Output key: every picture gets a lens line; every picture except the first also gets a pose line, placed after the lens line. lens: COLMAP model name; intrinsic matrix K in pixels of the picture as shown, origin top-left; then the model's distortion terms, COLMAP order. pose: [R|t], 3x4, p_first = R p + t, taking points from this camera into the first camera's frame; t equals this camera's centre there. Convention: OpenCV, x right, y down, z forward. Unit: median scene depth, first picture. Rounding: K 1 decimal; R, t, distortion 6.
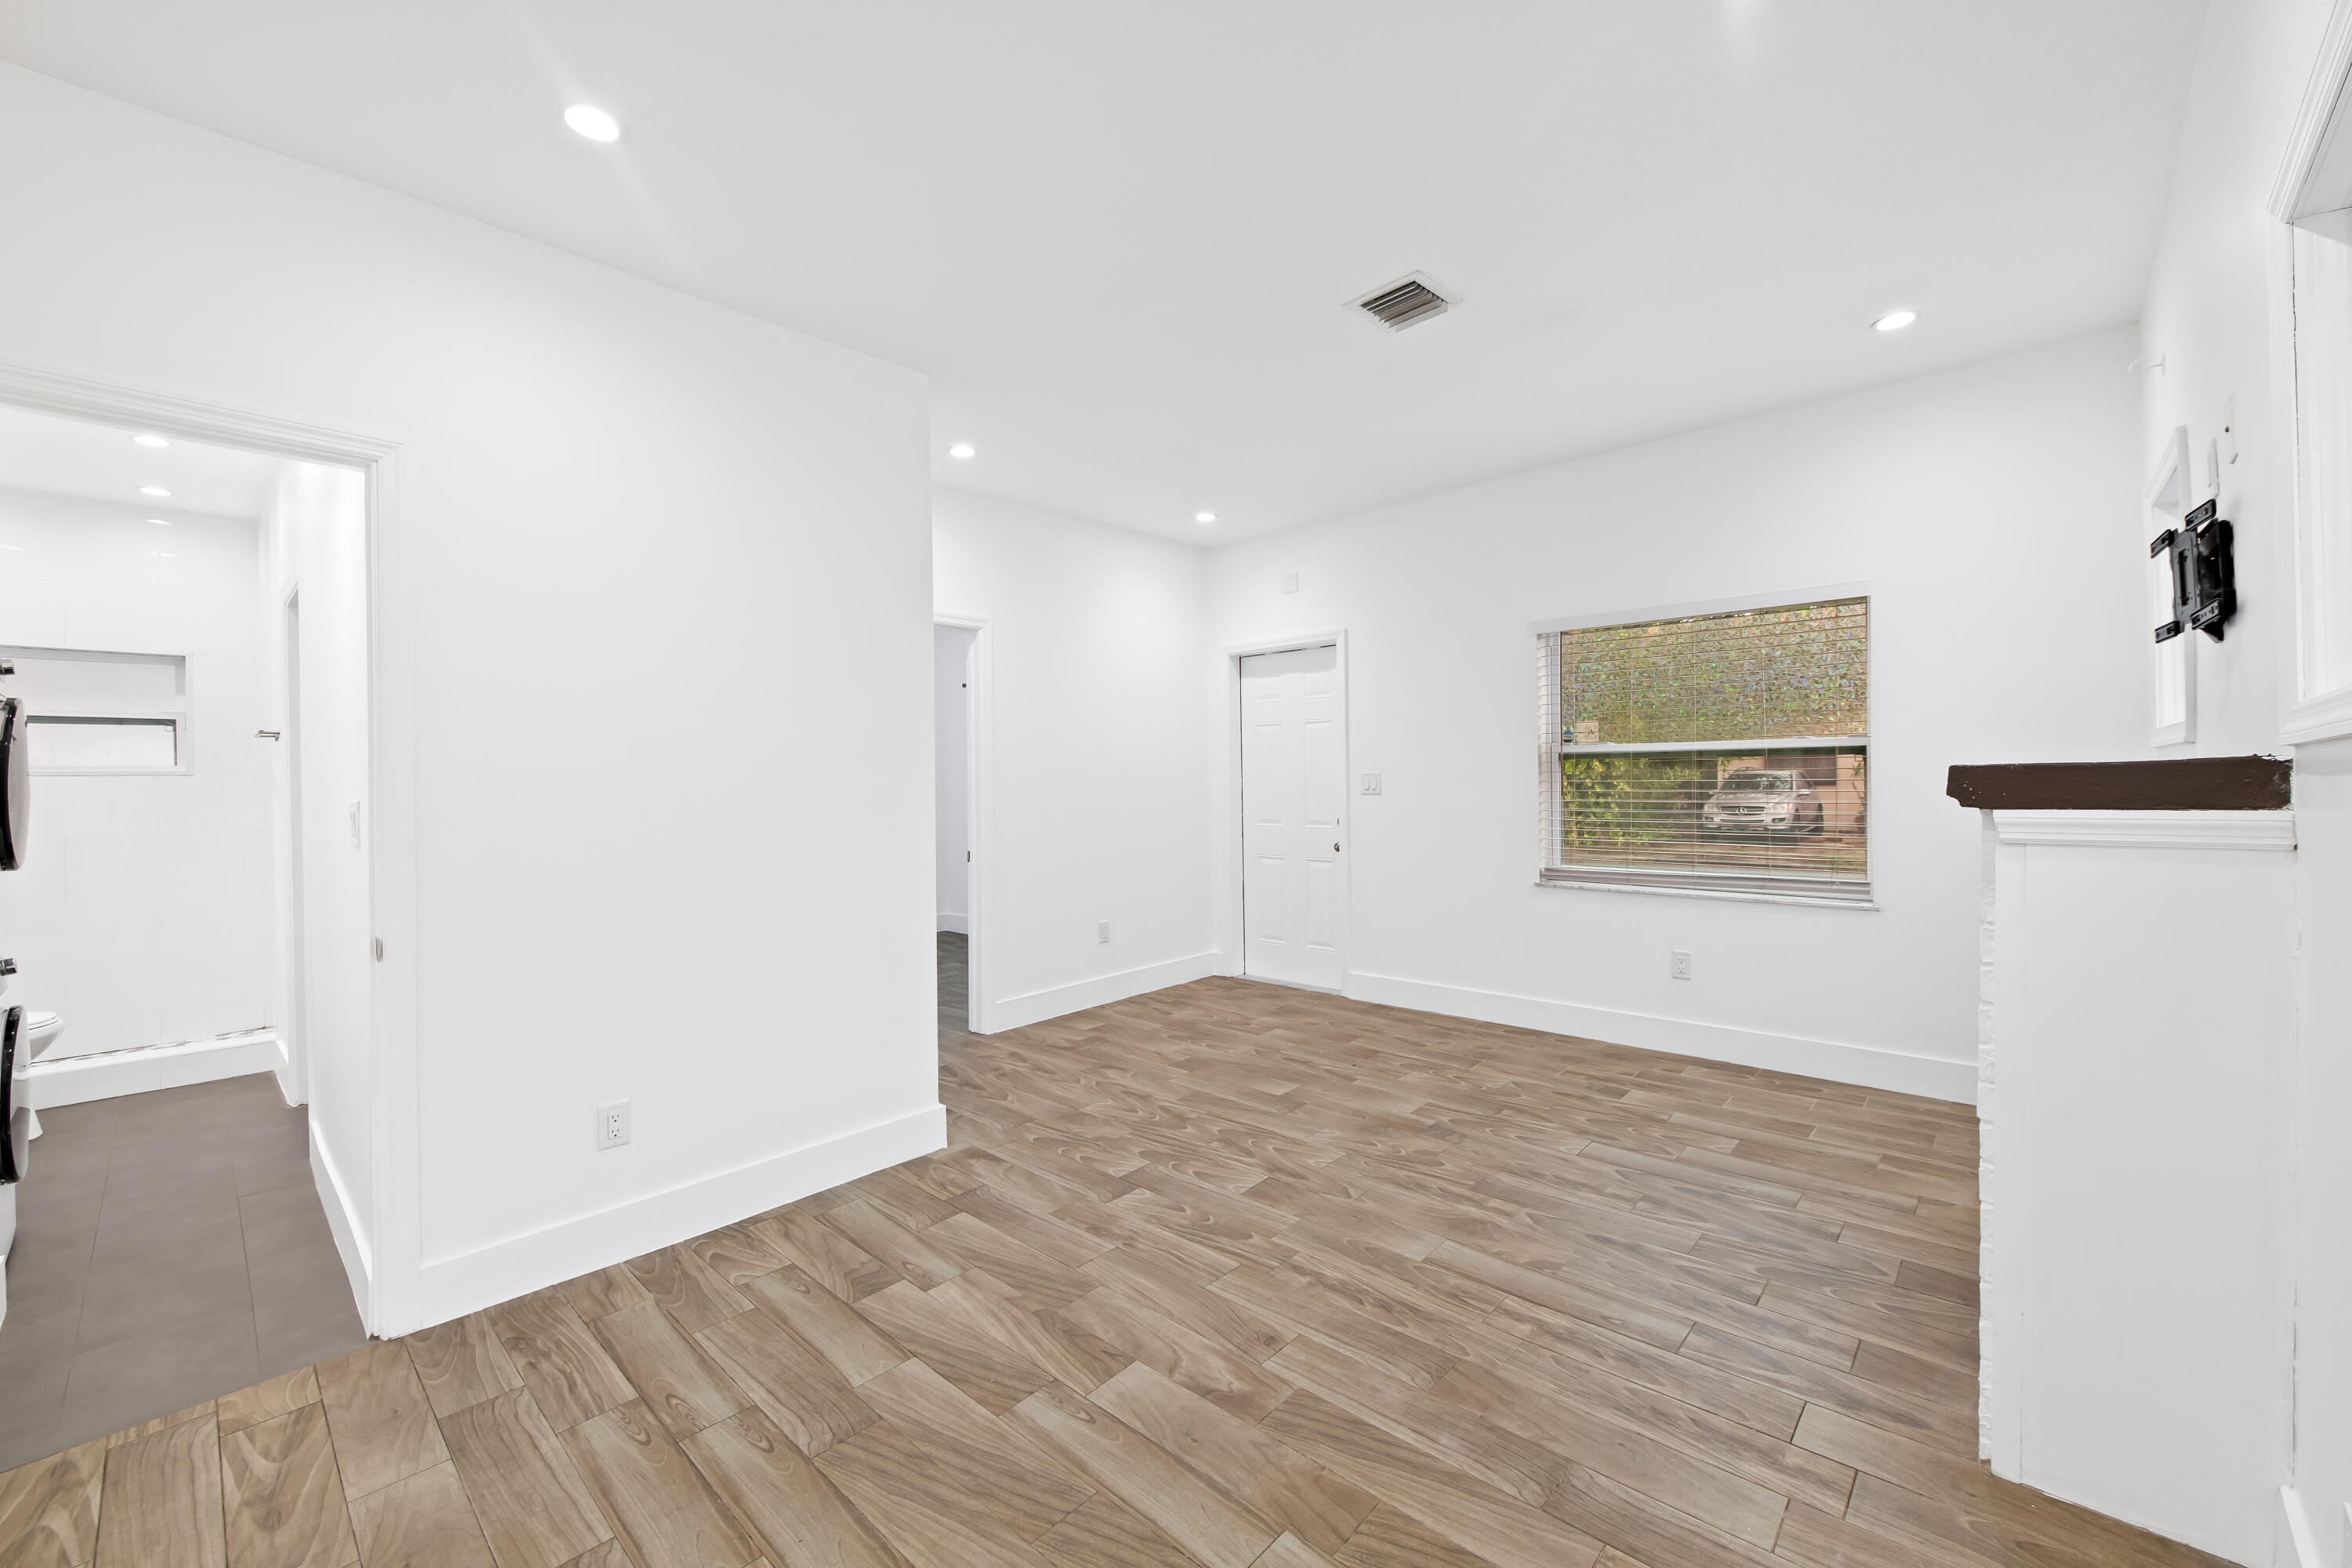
lens RADIAL K [[927.7, 0, 1190.6], [0, 927.7, 780.9], [0, 0, 1]] dist [0.002126, -0.003905]
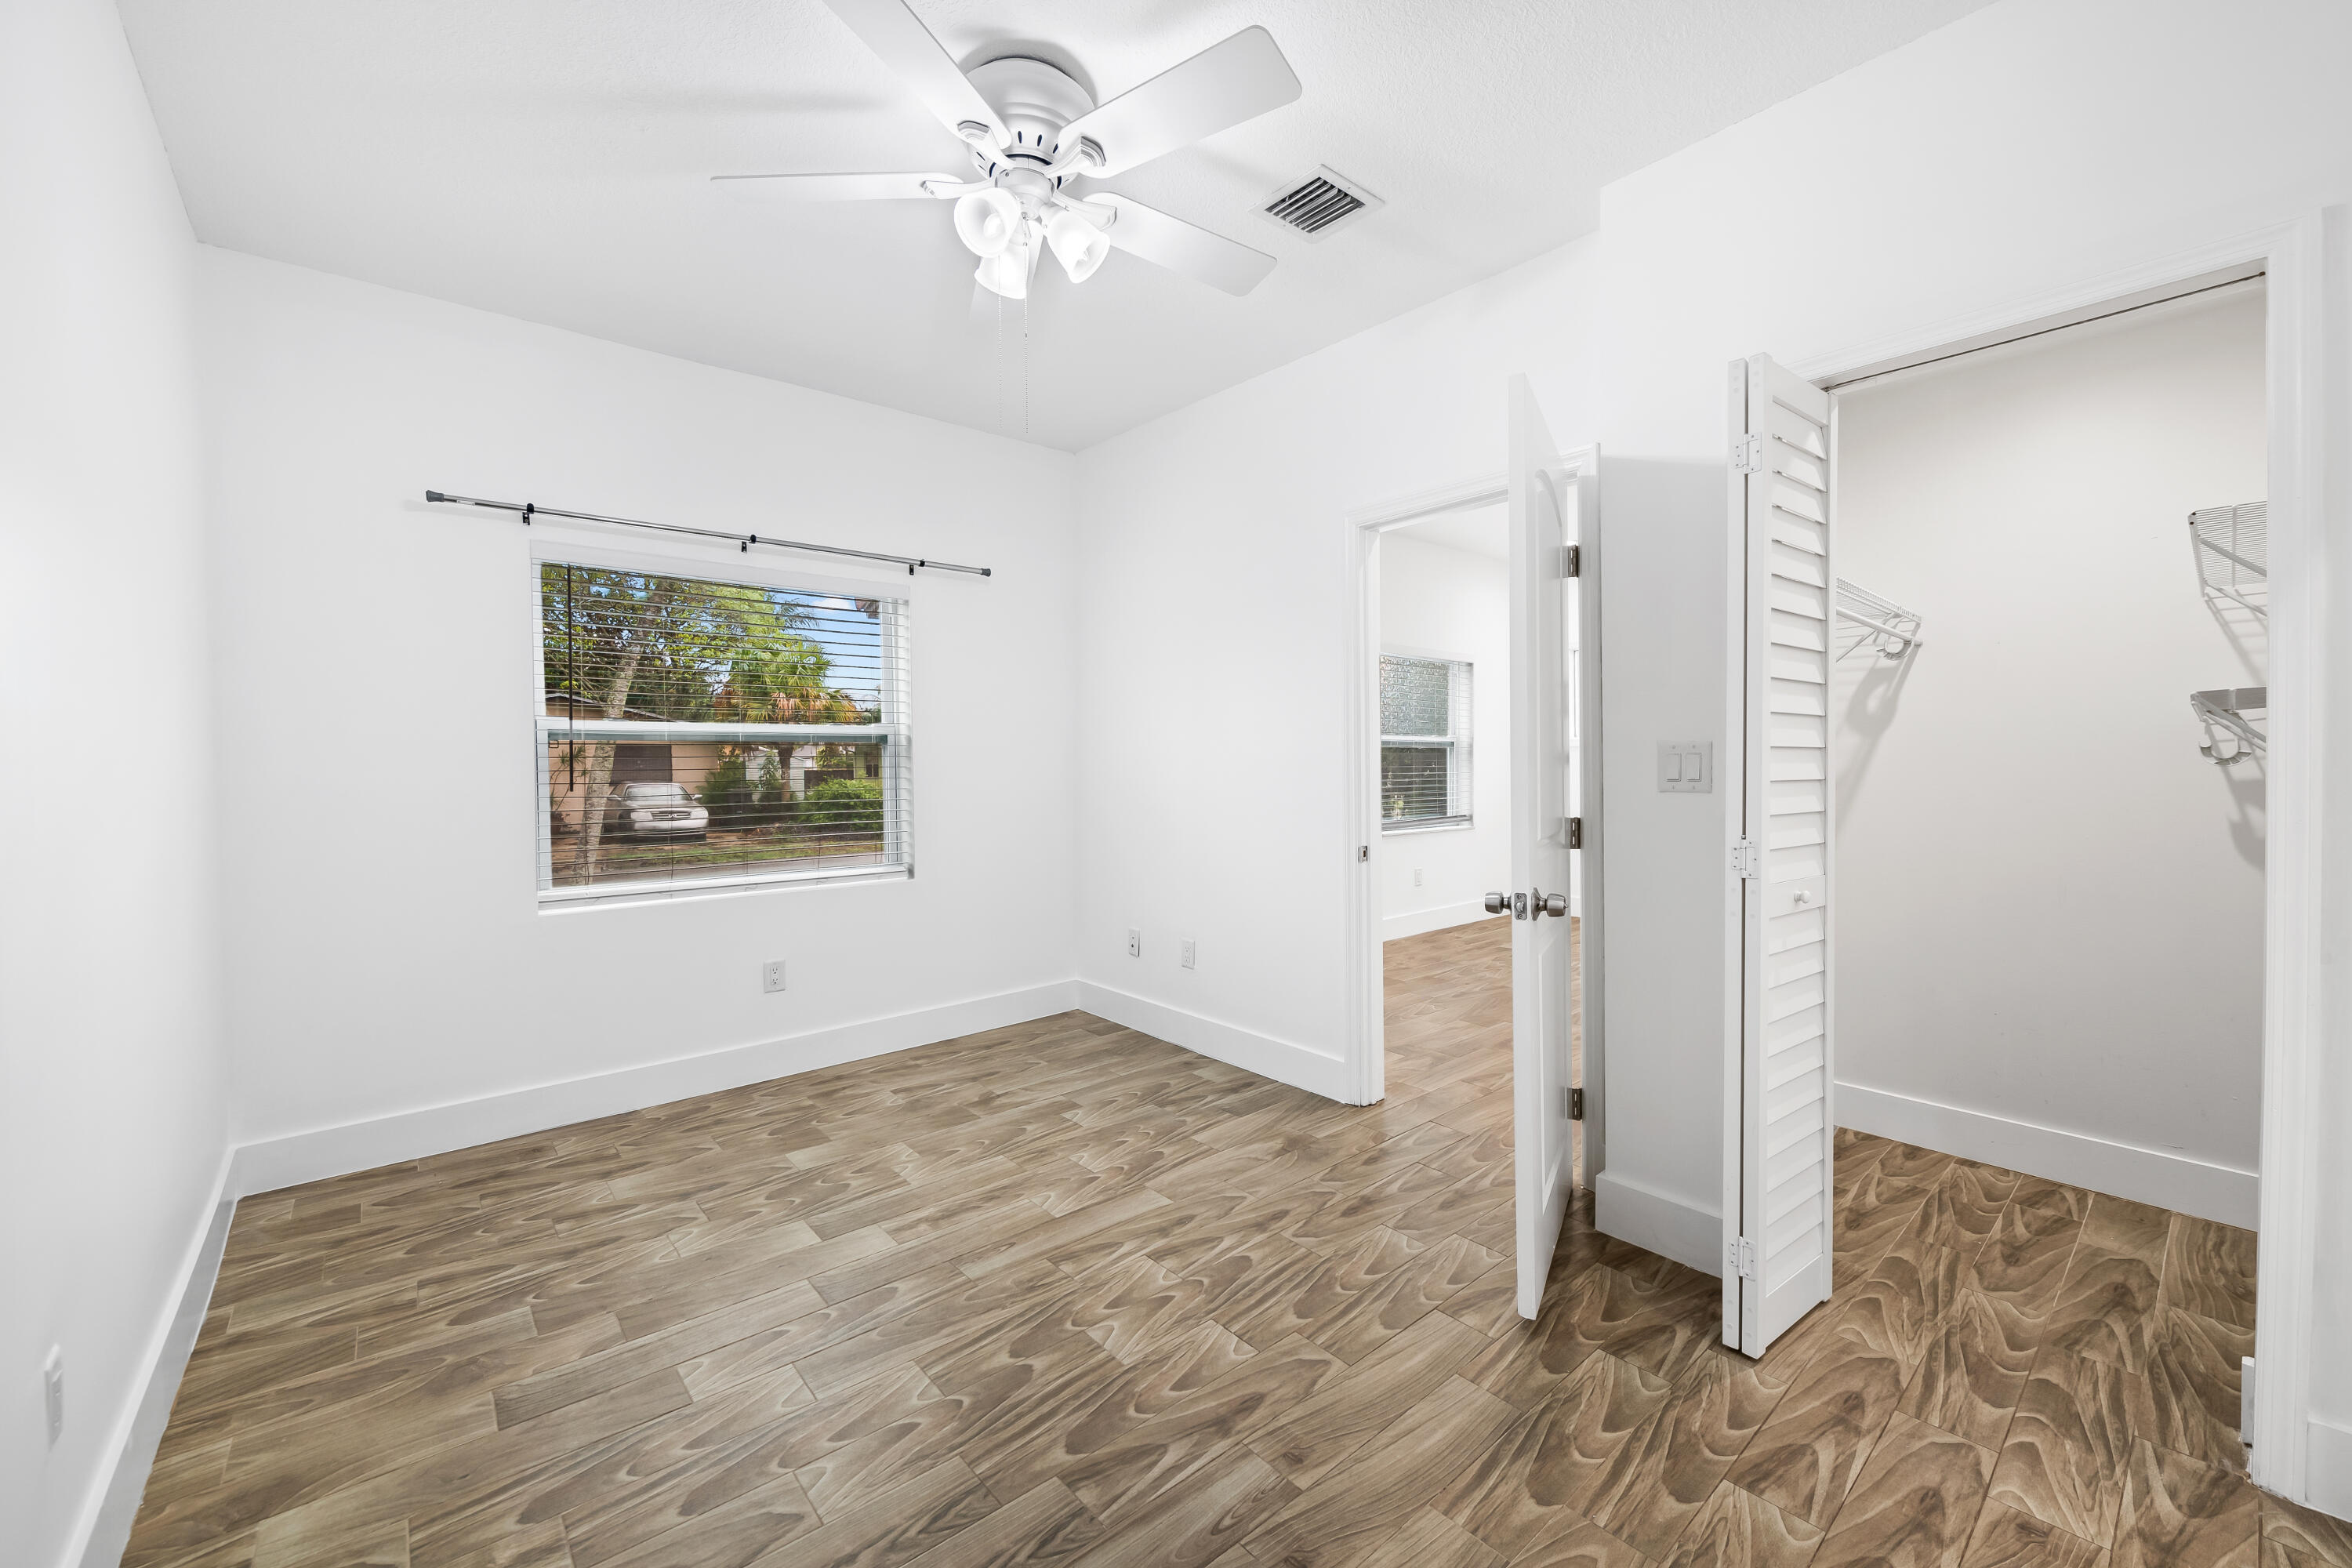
lens RADIAL K [[927.7, 0, 1214.2], [0, 927.7, 773.1], [0, 0, 1]] dist [0.002126, -0.003905]
pose [[0.086172, 0.003490, 0.996274, -1.651093], [0.005822, 0.999975, -0.004007, 0.034045], [-0.996263, 0.006146, 0.086149, 1.833119]]
